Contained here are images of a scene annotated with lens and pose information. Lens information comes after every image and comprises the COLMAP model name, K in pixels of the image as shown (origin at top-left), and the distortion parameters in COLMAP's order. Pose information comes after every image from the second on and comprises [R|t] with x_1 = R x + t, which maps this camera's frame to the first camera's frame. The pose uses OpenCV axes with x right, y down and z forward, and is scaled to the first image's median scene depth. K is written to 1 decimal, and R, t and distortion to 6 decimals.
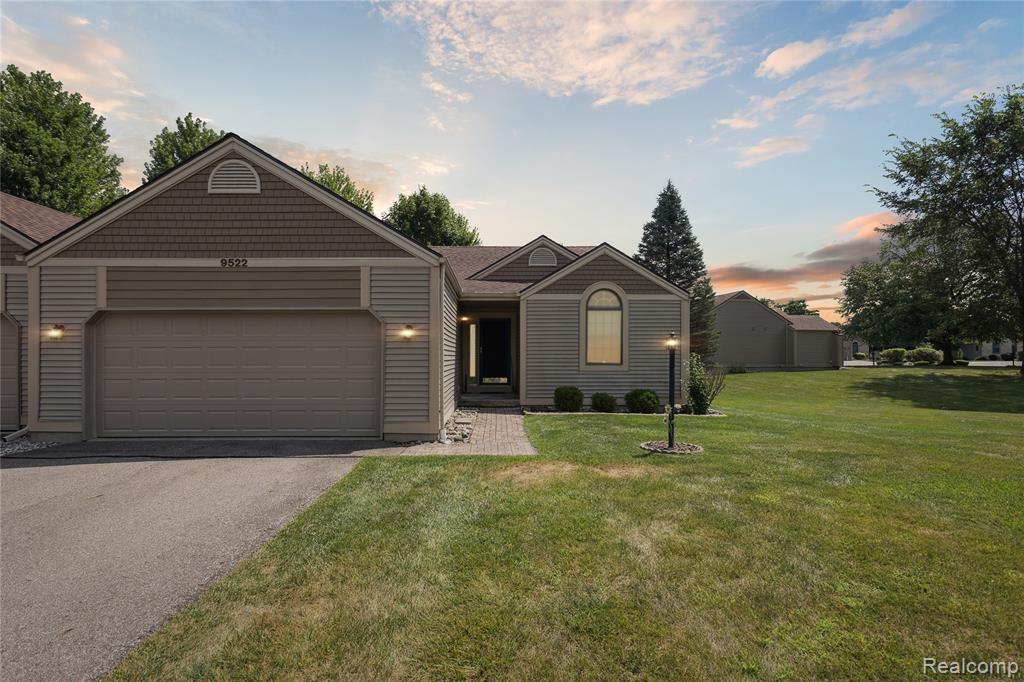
lens RADIAL K [[467.1, 0, 514.4], [0, 467.1, 346.1], [0, 0, 1]] dist [0.001742, -0.000355]
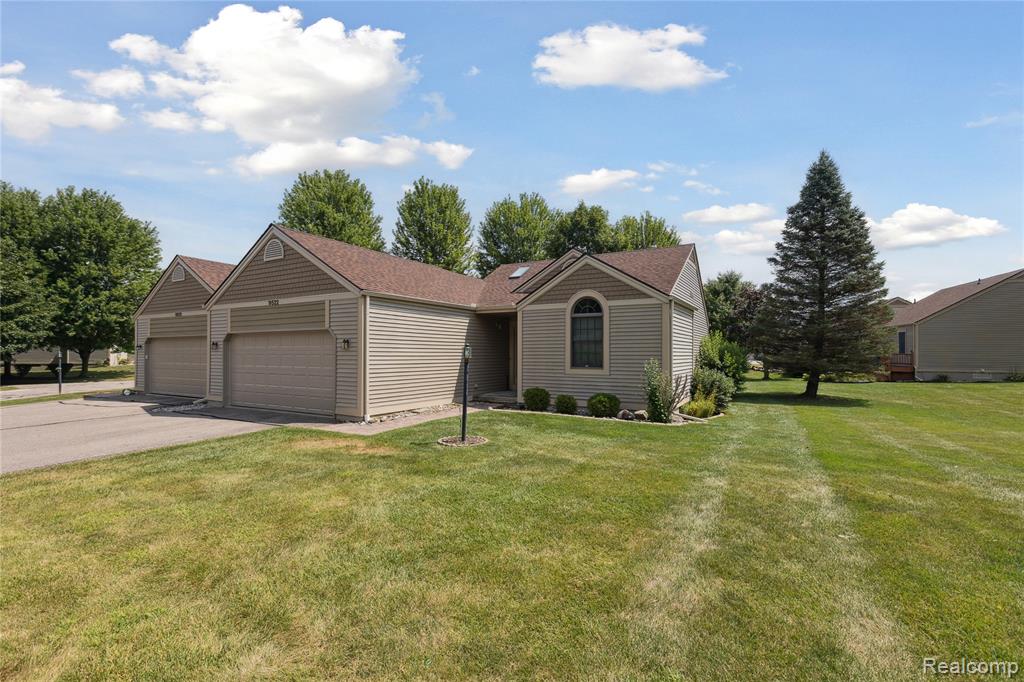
lens RADIAL K [[467.1, 0, 553.3], [0, 467.1, 339.0], [0, 0, 1]] dist [0.001742, -0.000355]
pose [[0.863852, -0.012388, -0.503593, 0.386759], [0.007614, 0.999904, -0.011537, -0.009320], [0.503688, 0.006132, 0.863864, 0.031661]]
